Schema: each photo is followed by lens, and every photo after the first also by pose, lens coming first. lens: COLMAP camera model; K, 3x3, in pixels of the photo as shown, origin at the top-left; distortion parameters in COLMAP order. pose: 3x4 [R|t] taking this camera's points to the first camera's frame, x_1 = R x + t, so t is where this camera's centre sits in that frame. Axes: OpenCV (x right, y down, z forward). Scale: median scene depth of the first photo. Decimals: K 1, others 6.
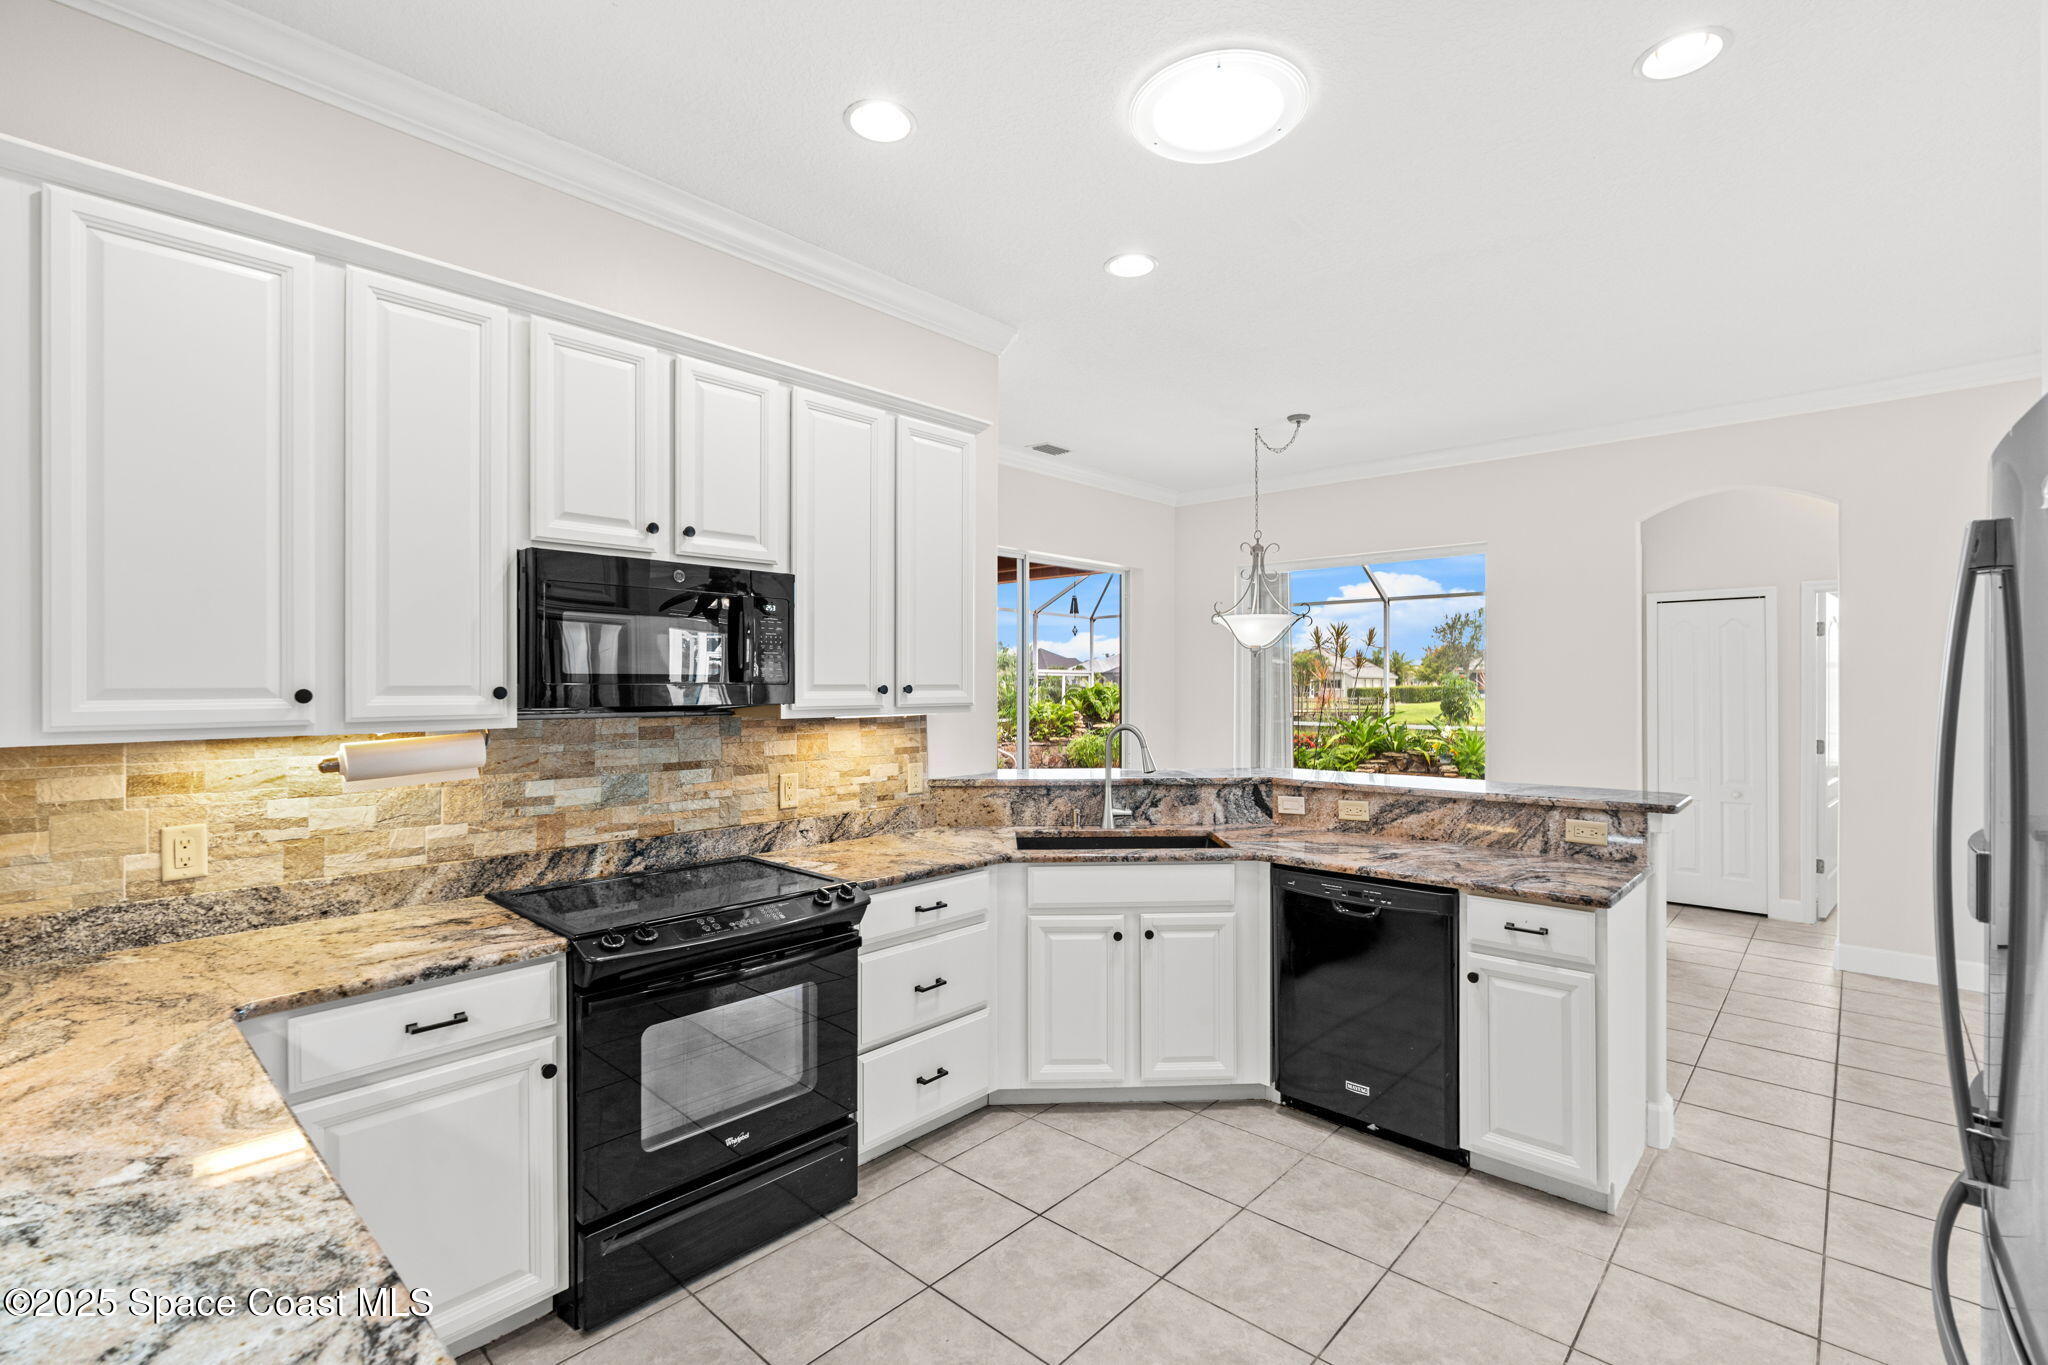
lens RADIAL K [[922.5, 0, 1024.0], [0, 922.5, 682.5], [0, 0, 1]] dist [-0.001693, 0.000252]
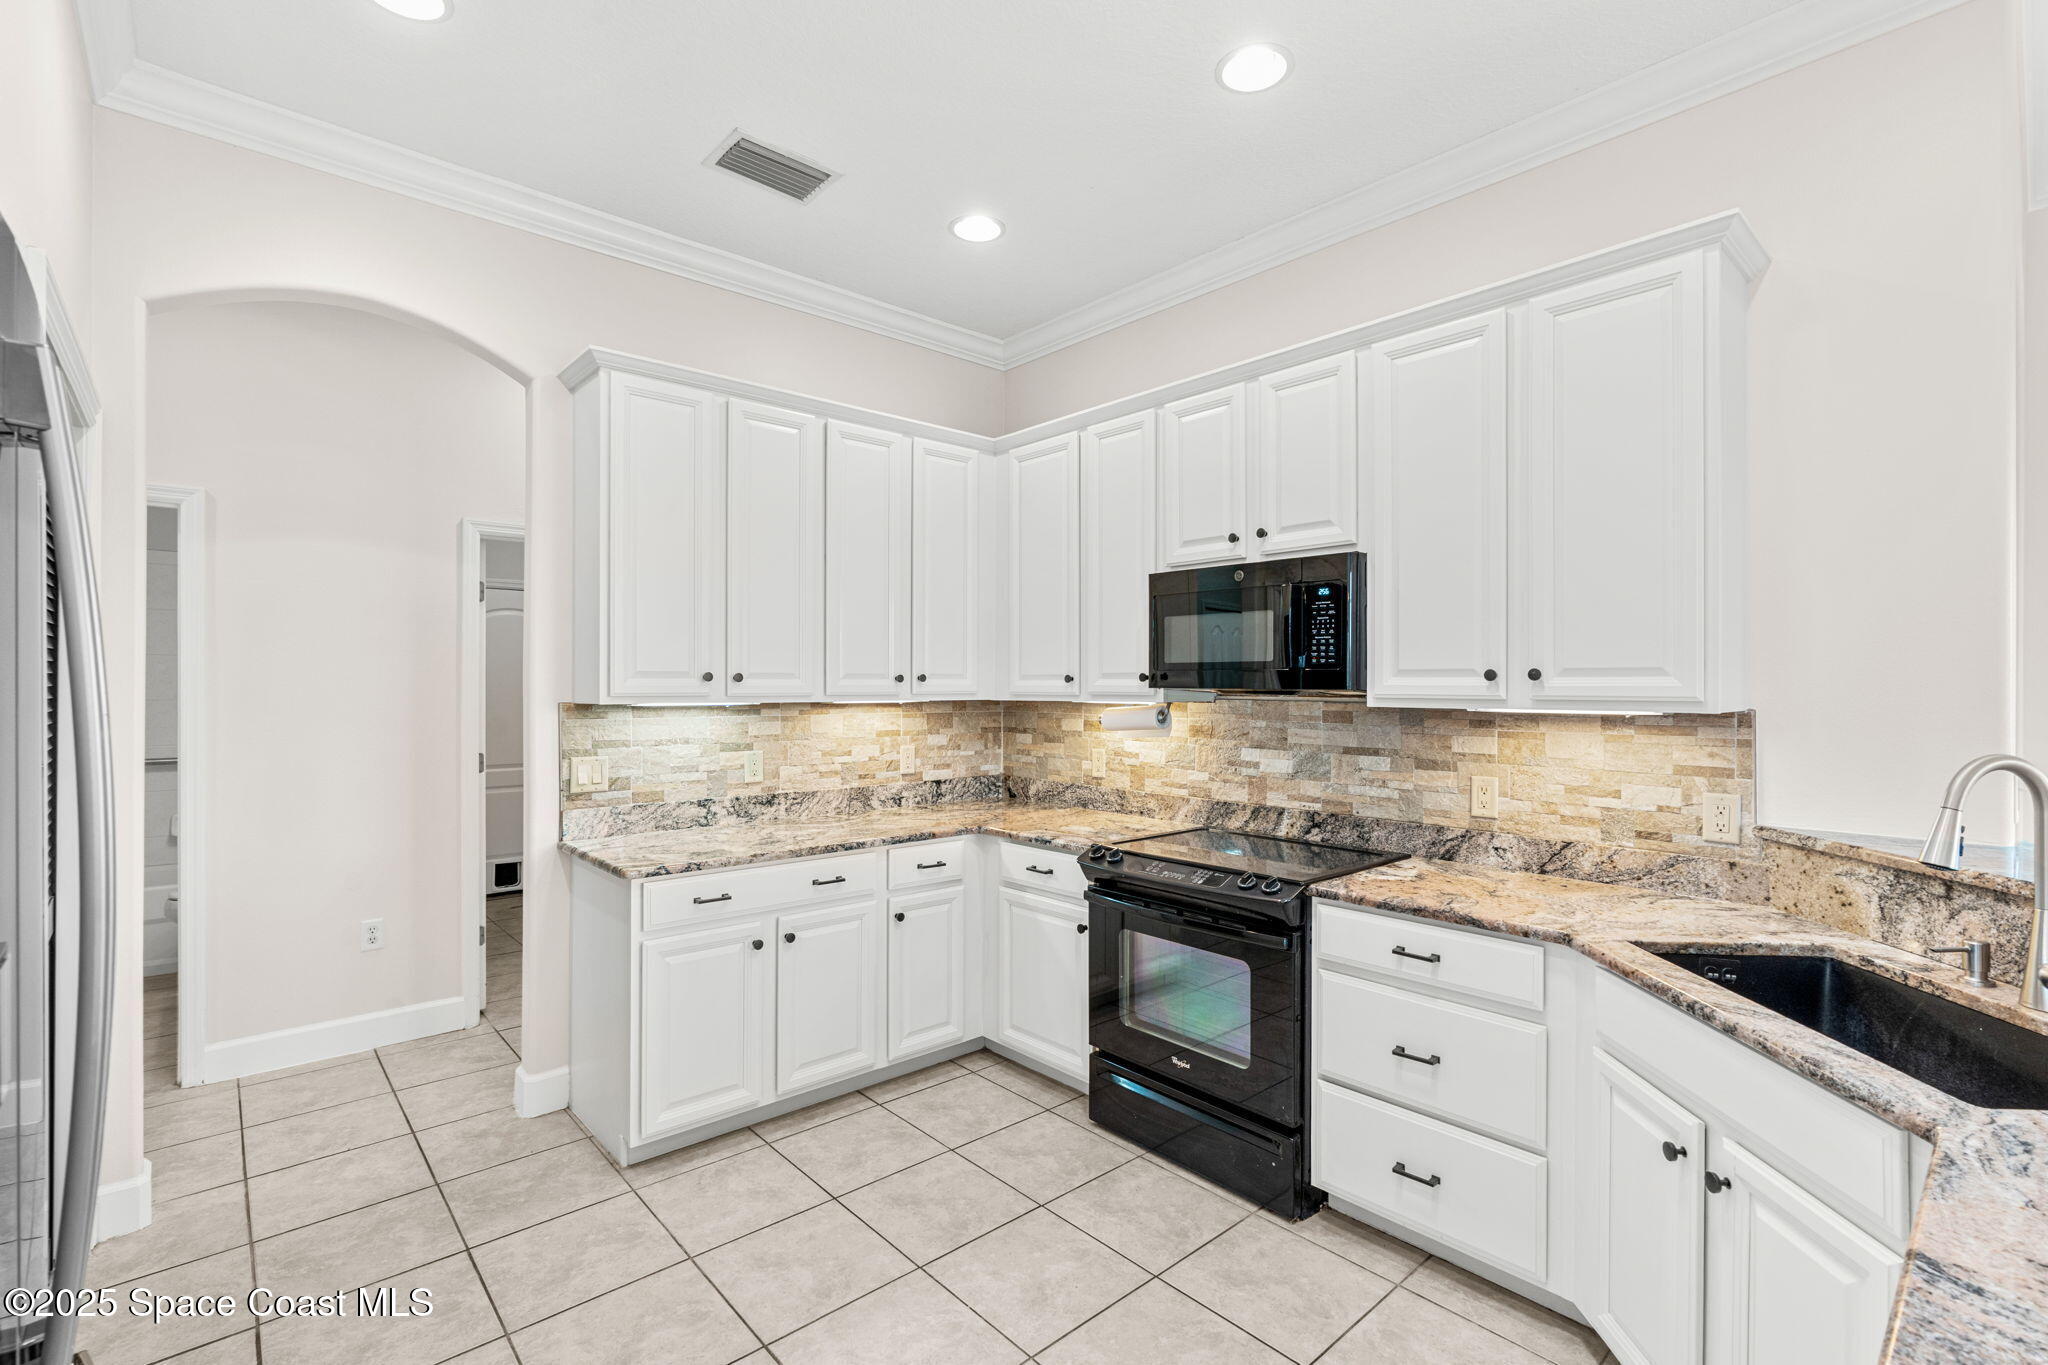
lens RADIAL K [[922.5, 0, 1024.0], [0, 922.5, 682.5], [0, 0, 1]] dist [-0.001693, 0.000252]
pose [[-0.096888, -0.000941, -0.995295, 0.734859], [-0.000725, 0.999999, -0.000875, 0.016840], [0.995295, 0.000636, -0.096889, 0.784626]]
